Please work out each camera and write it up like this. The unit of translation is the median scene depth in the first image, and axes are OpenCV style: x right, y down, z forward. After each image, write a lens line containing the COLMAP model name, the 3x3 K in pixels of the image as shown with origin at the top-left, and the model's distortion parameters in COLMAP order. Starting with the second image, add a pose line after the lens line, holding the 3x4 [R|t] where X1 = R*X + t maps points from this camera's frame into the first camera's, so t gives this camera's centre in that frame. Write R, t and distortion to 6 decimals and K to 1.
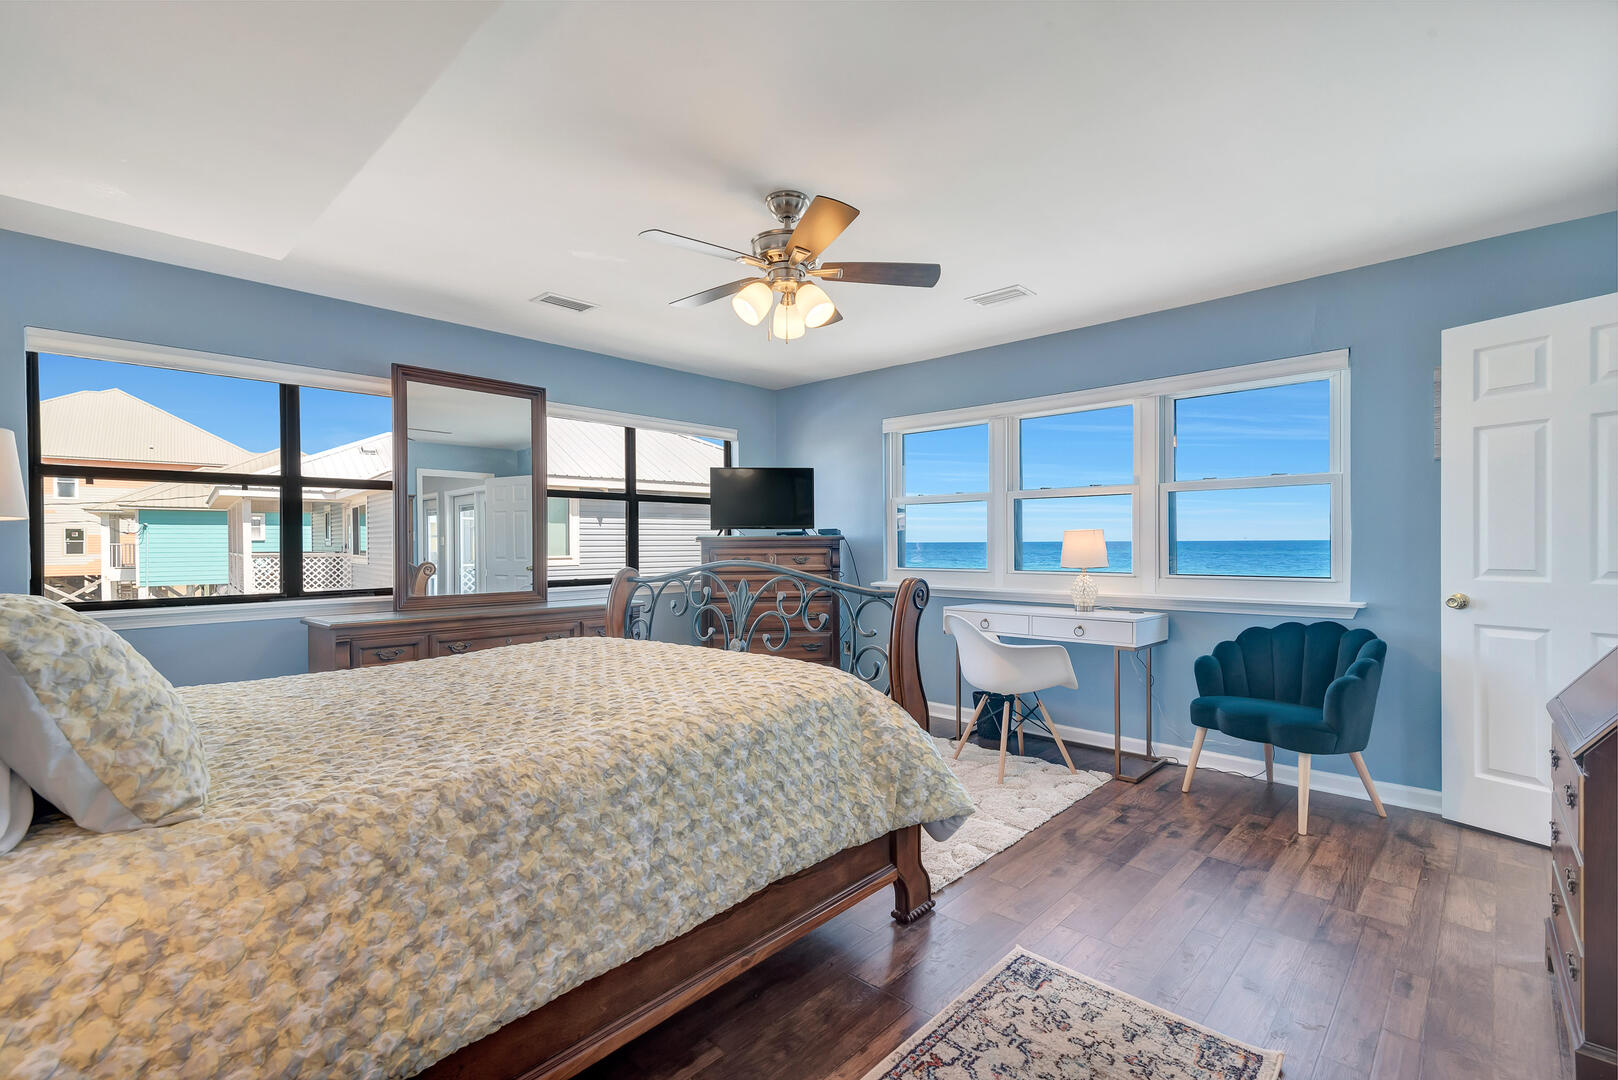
lens RADIAL K [[728.6, 0, 807.2], [0, 728.6, 543.5], [0, 0, 1]] dist [0.015717, -0.000410]
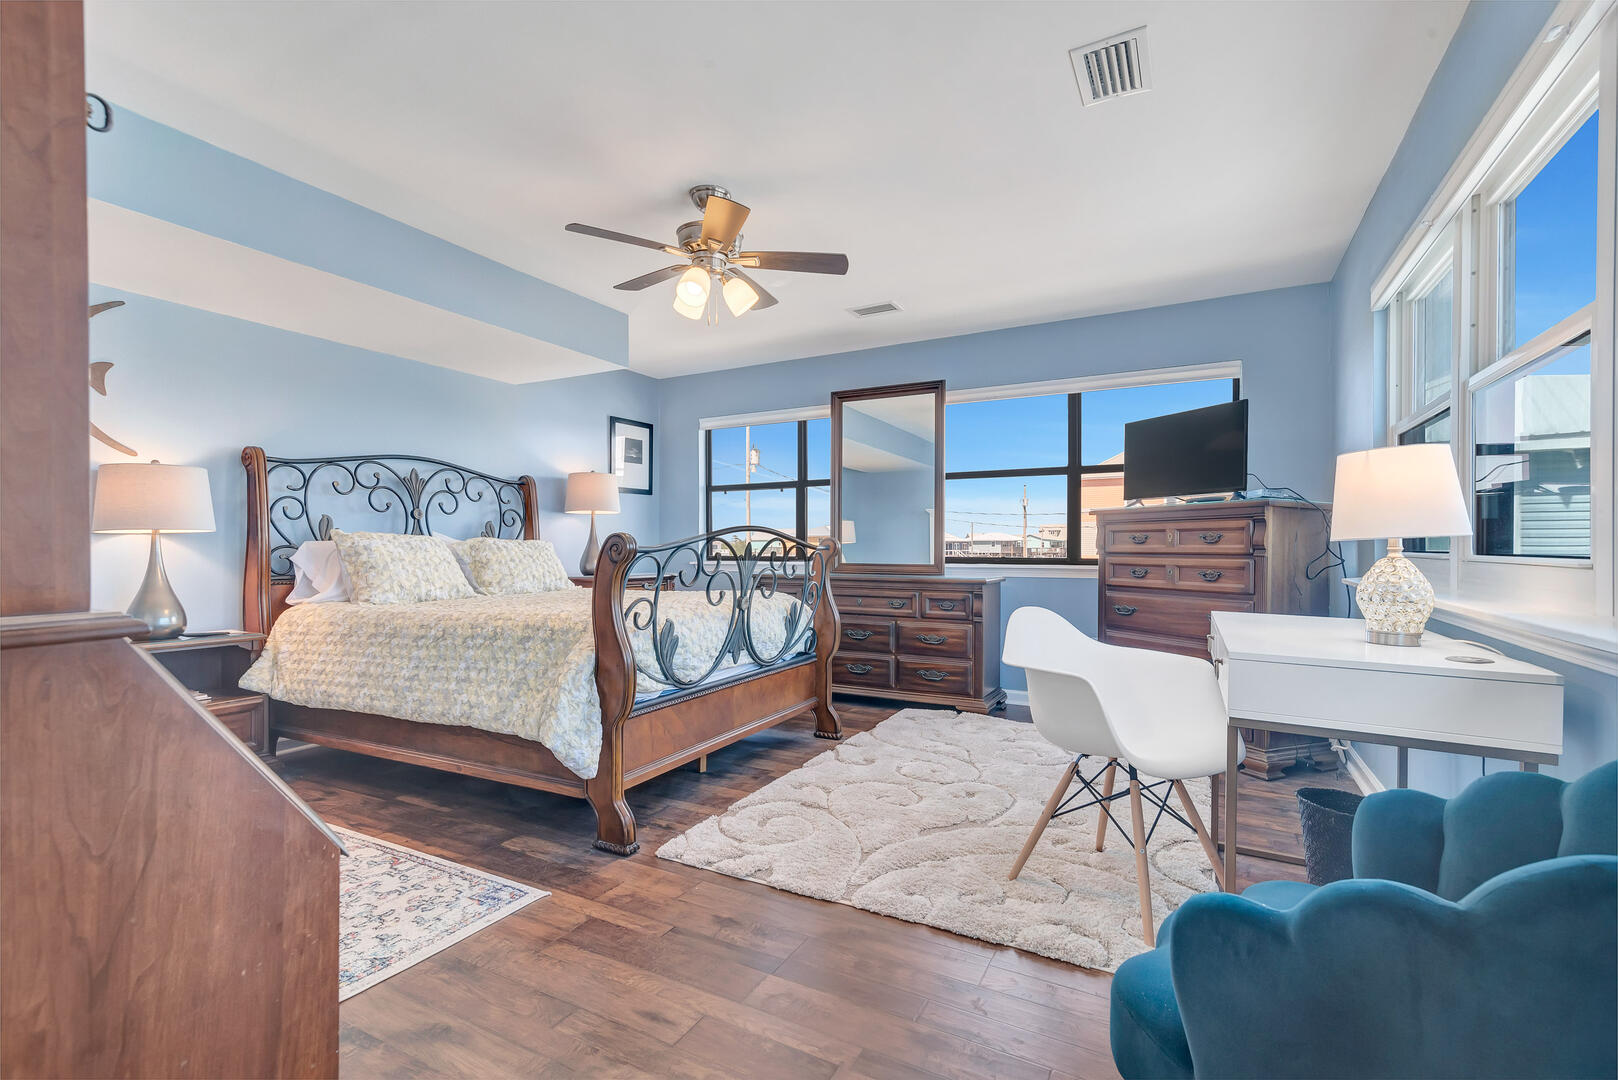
lens RADIAL K [[728.6, 0, 803.4], [0, 728.6, 545.4], [0, 0, 1]] dist [0.015717, -0.000410]
pose [[0.252299, 0.004449, -0.967639, 1.235597], [-0.001713, 0.999990, 0.004151, 0.060273], [0.967648, 0.000610, 0.252304, 0.994492]]
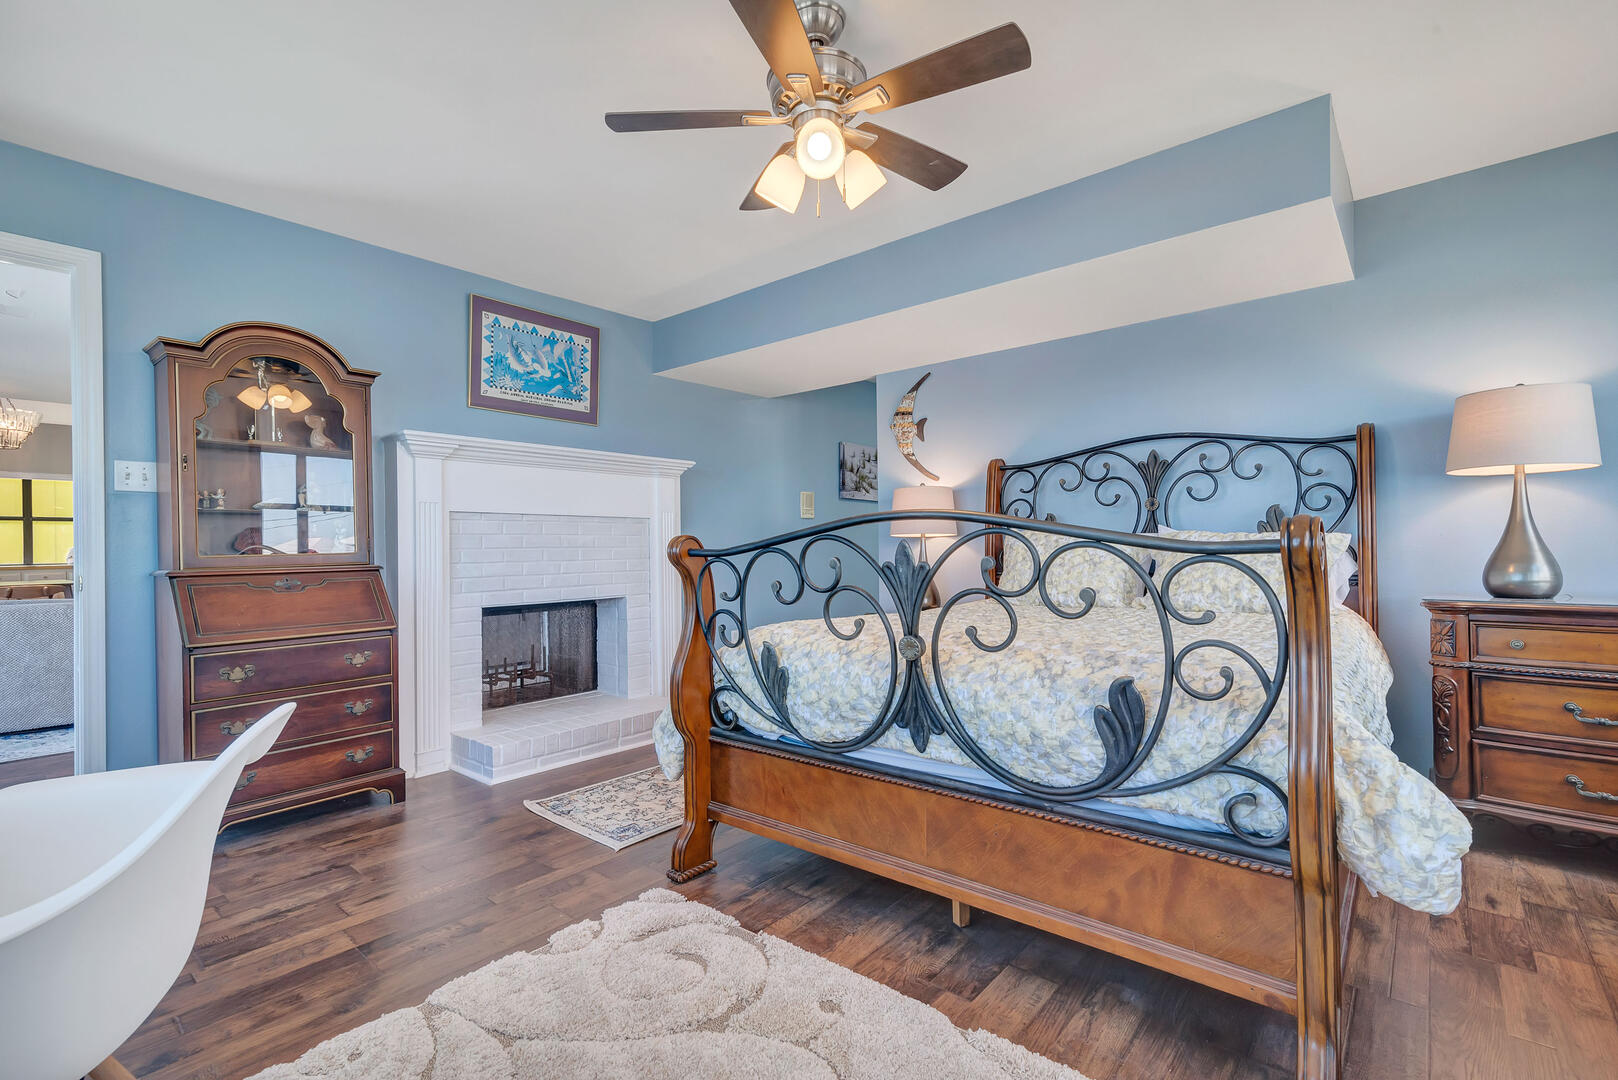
lens RADIAL K [[728.6, 0, 803.0], [0, 728.6, 544.2], [0, 0, 1]] dist [0.015717, -0.000410]
pose [[-0.998812, 0.018175, -0.045223, 0.032663], [0.018431, 0.999816, -0.005237, 0.067908], [0.045120, -0.006064, -0.998963, 1.996914]]
